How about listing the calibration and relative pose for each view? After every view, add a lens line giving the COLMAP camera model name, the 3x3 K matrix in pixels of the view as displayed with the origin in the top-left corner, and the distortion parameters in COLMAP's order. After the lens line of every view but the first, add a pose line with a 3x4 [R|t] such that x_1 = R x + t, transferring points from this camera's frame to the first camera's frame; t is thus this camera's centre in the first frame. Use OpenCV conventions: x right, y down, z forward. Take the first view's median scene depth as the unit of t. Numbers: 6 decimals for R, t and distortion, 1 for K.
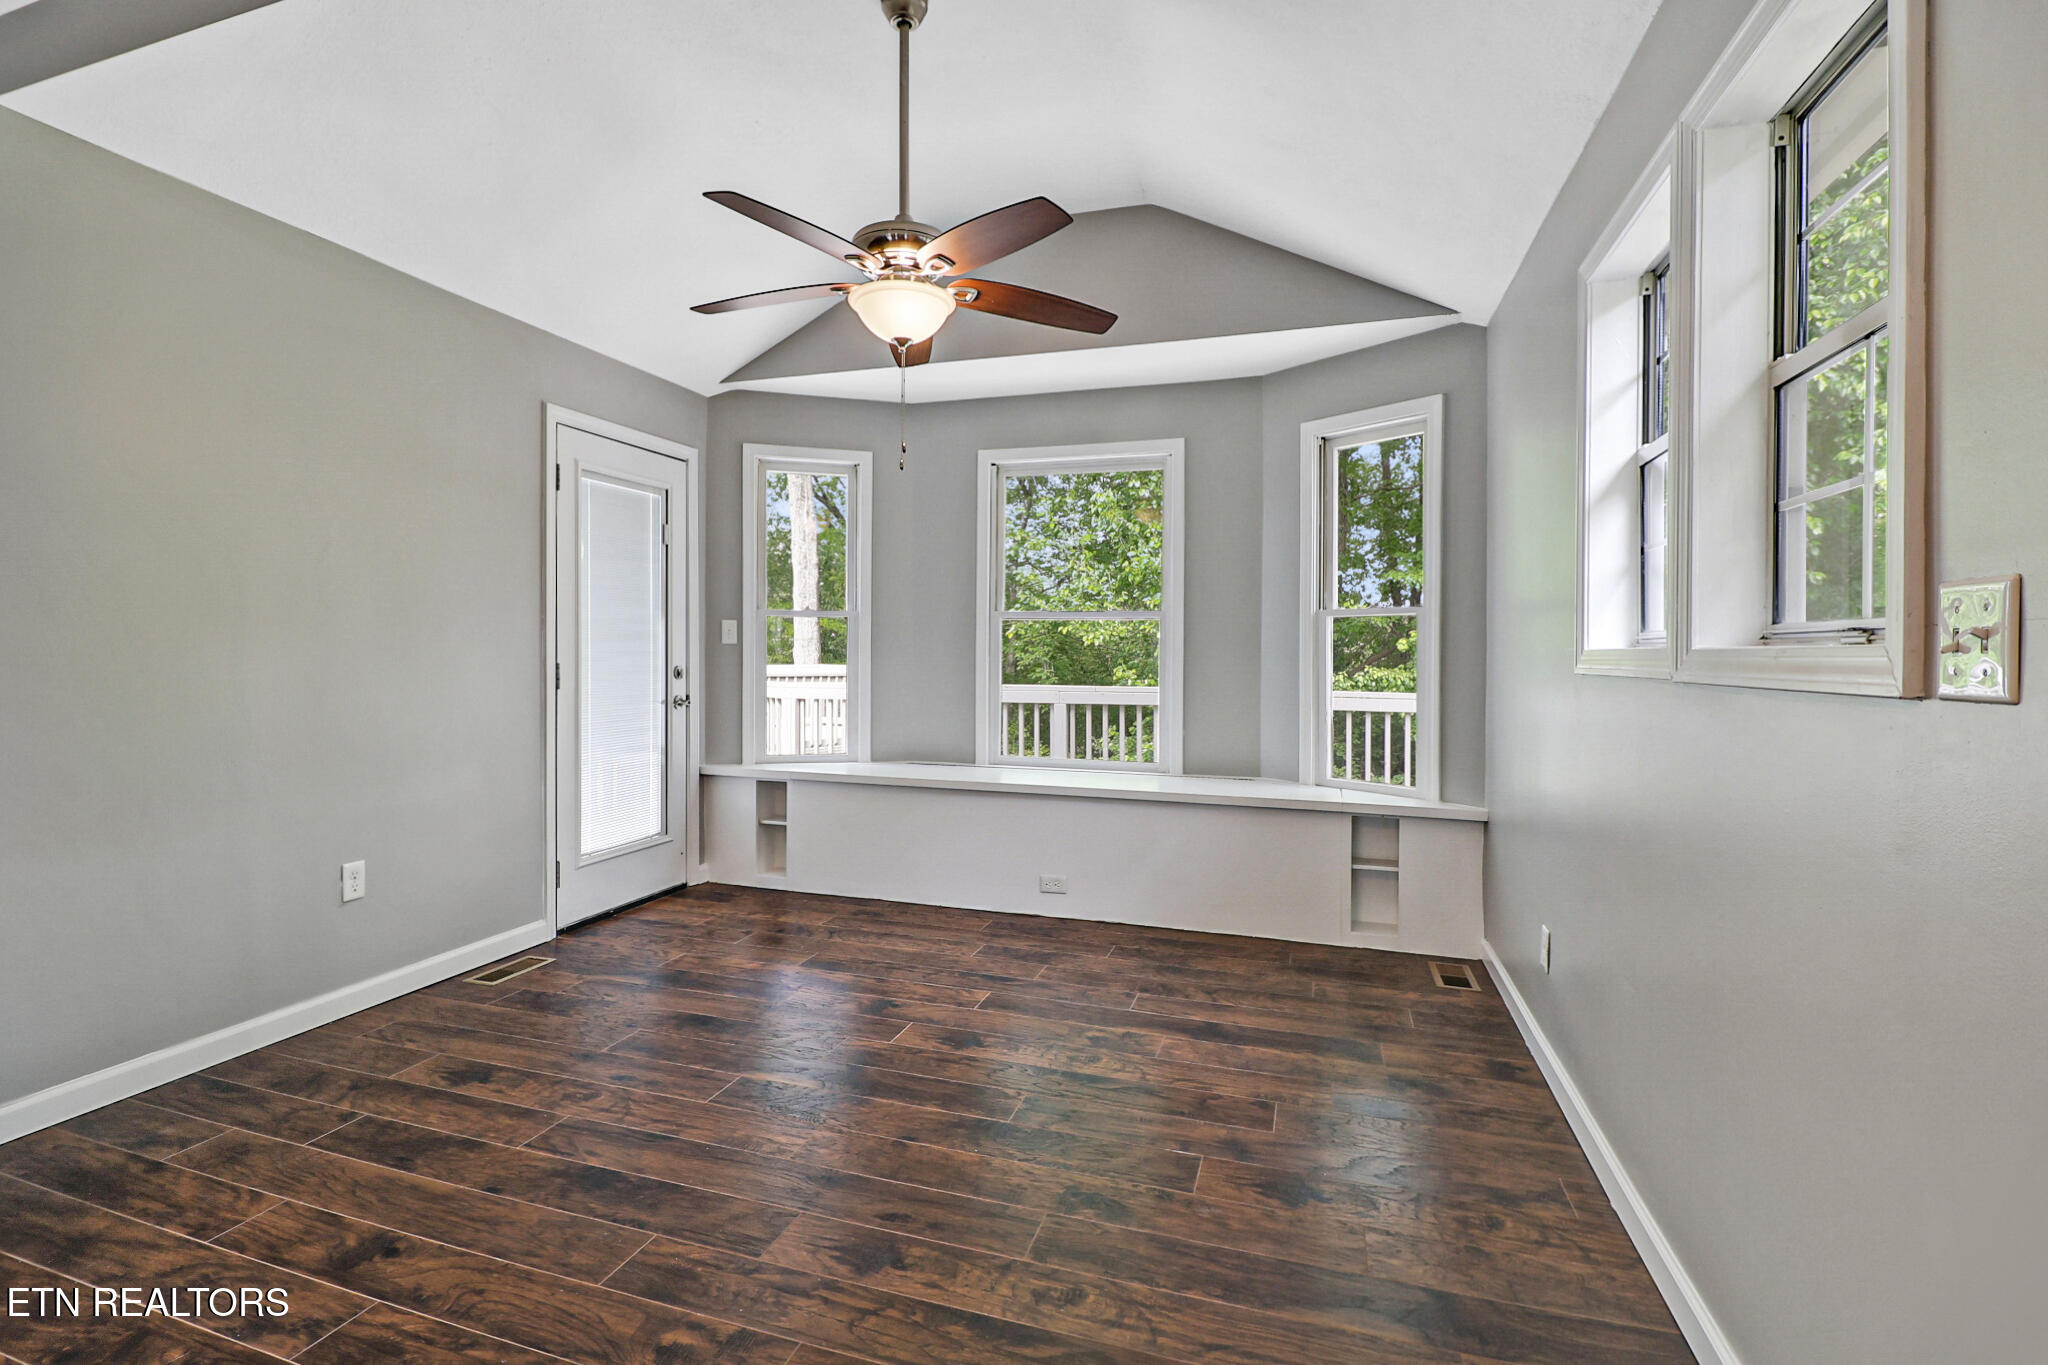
lens RADIAL K [[947.2, 0, 1015.0], [0, 947.2, 675.4], [0, 0, 1]] dist [-0.000339, -0.009487]
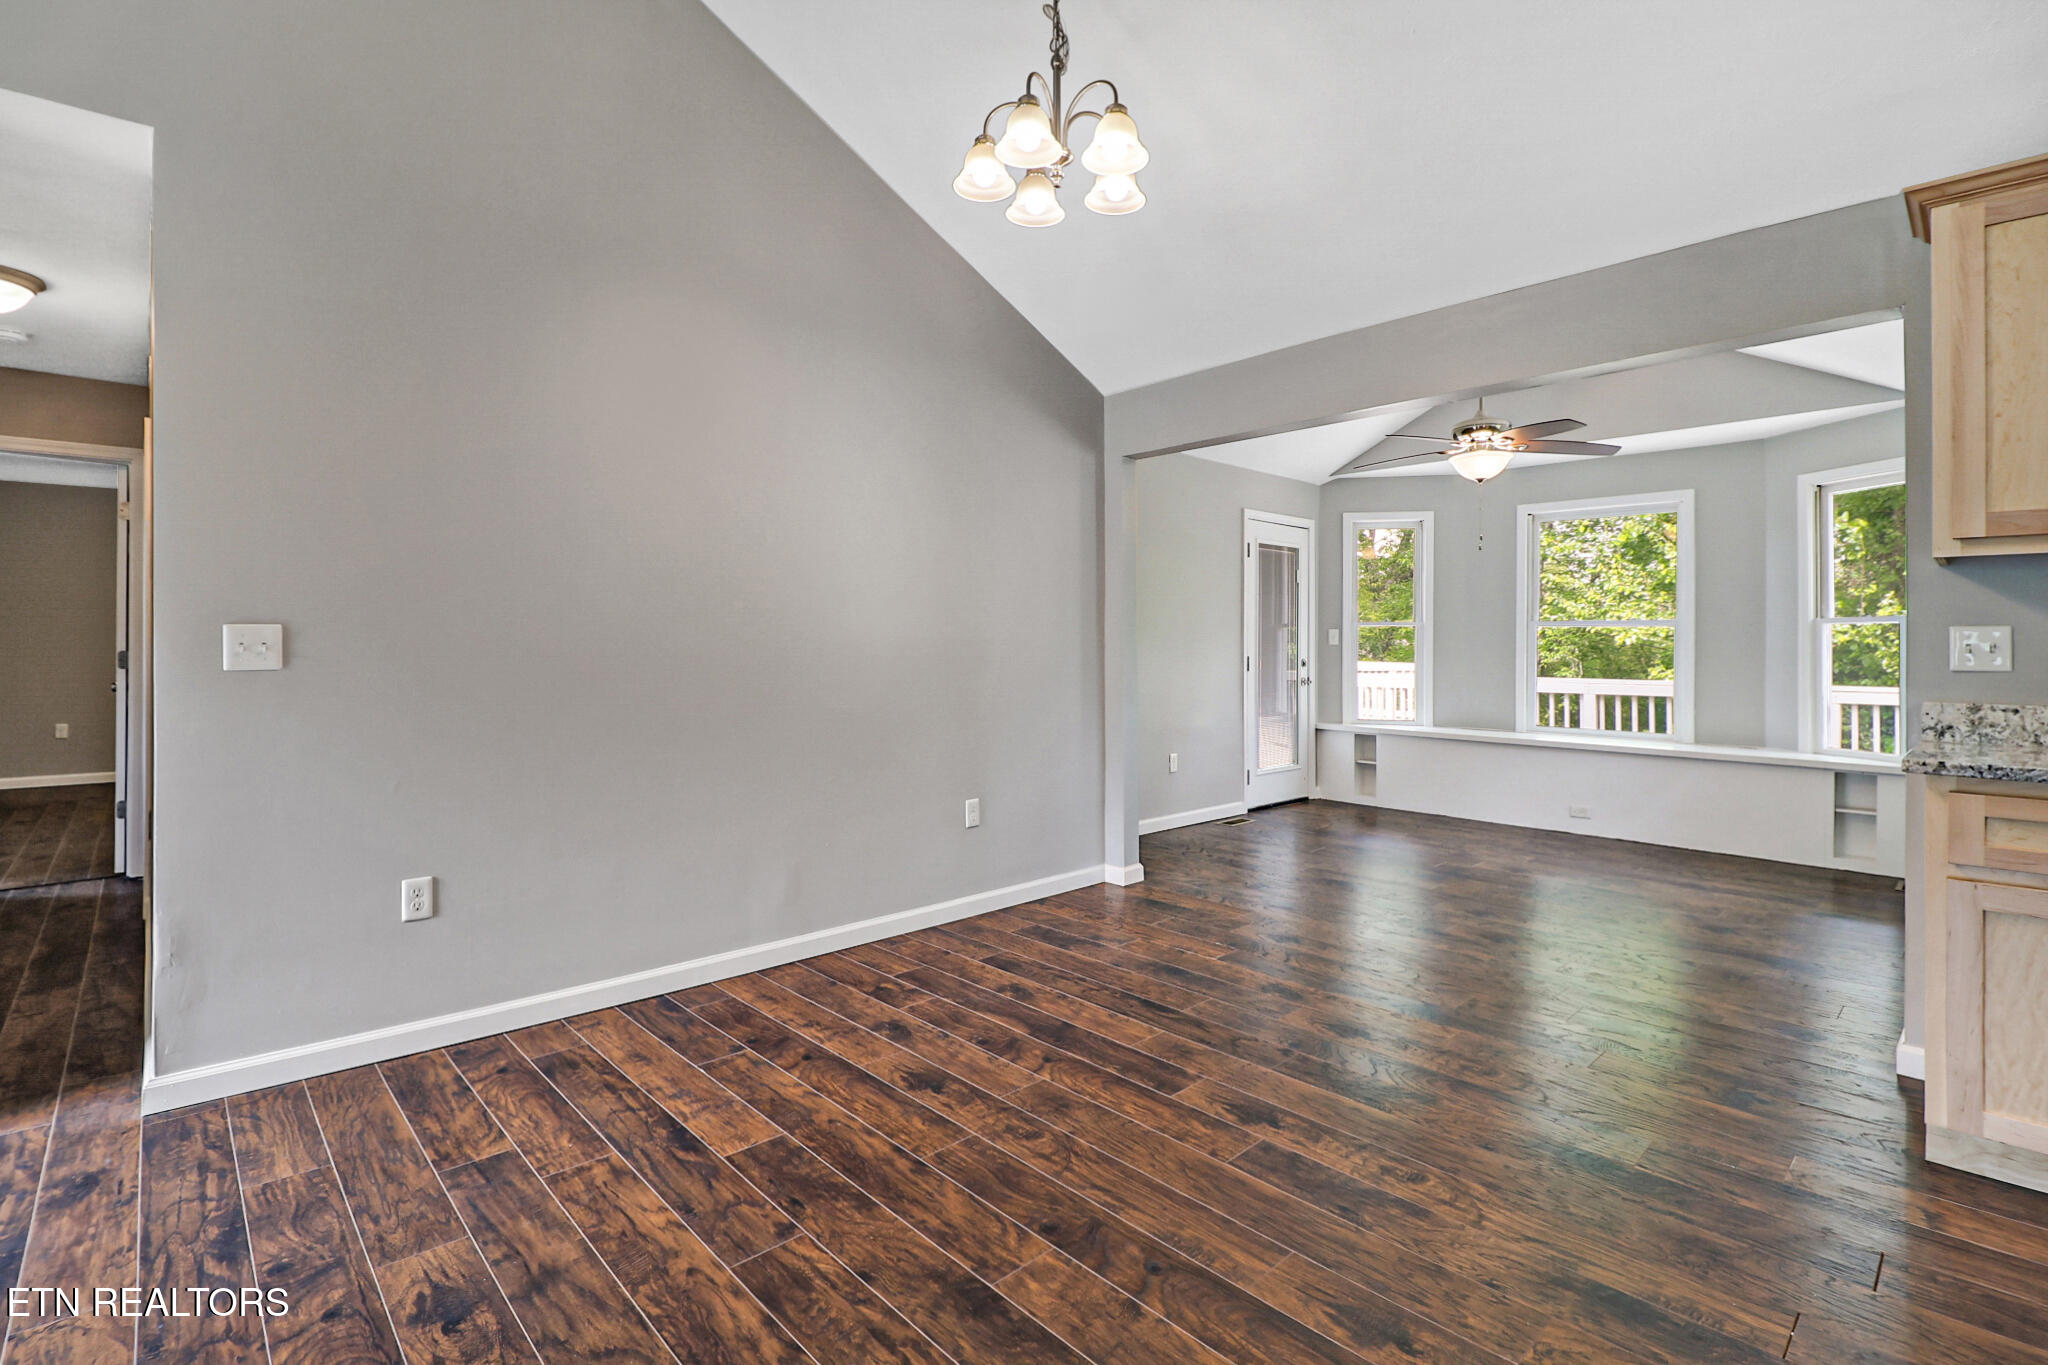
lens RADIAL K [[947.2, 0, 1005.0], [0, 947.2, 650.2], [0, 0, 1]] dist [-0.000339, -0.009487]
pose [[0.871500, 0.001197, -0.490394, -0.013991], [-0.013233, 0.999690, -0.021078, 0.015293], [0.490217, 0.024859, 0.871246, -0.610650]]
